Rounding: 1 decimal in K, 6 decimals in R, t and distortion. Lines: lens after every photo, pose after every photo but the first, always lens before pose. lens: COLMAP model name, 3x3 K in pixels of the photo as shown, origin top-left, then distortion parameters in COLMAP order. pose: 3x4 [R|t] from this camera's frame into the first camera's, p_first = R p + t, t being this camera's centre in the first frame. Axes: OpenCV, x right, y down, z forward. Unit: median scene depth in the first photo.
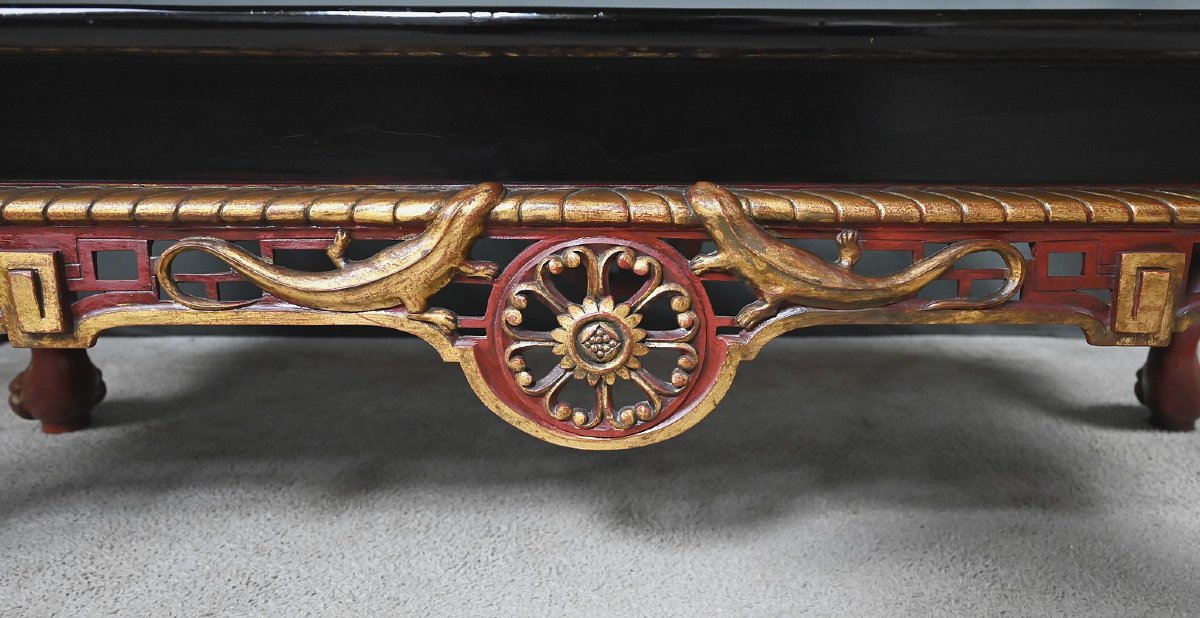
lens RADIAL K [[965.6, 0, 600.0], [0, 965.6, 309.0], [0, 0, 1]] dist [0.002906, 0.001992]
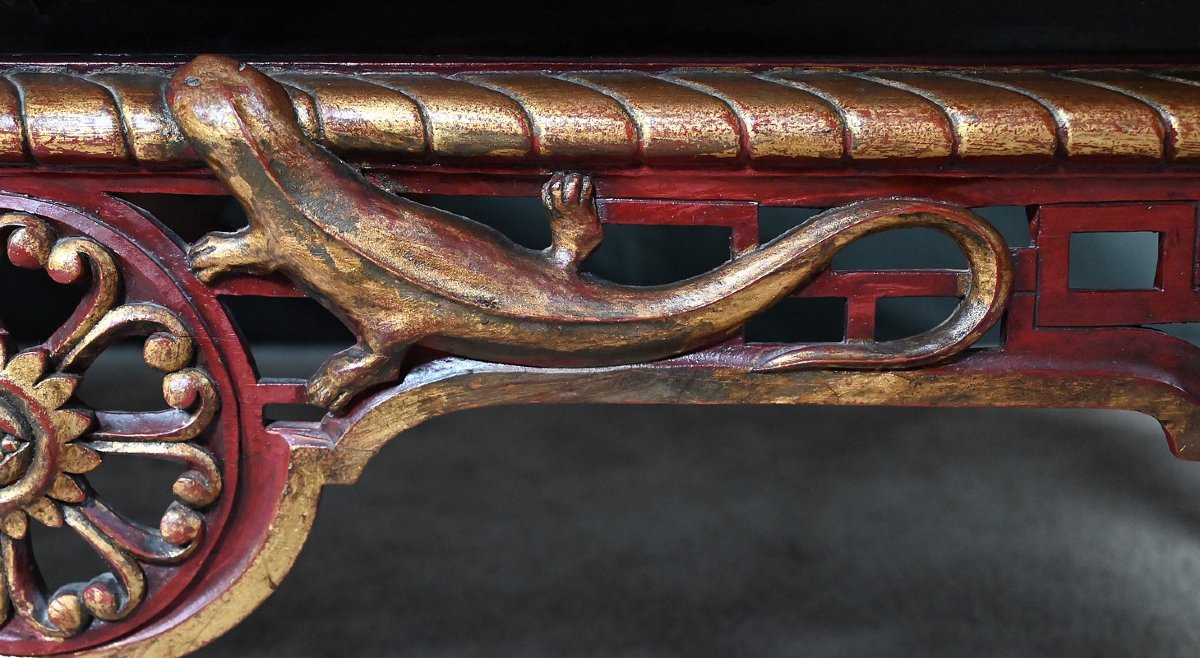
lens RADIAL K [[1531.0, 0, 600.0], [0, 1531.0, 329.0], [0, 0, 1]] dist [0.009959, 0.023238]
pose [[0.998669, 0.007984, -0.050953, 0.303486], [-0.004173, 0.997215, 0.074459, -0.065067], [0.051406, -0.074147, 0.995922, 0.355120]]
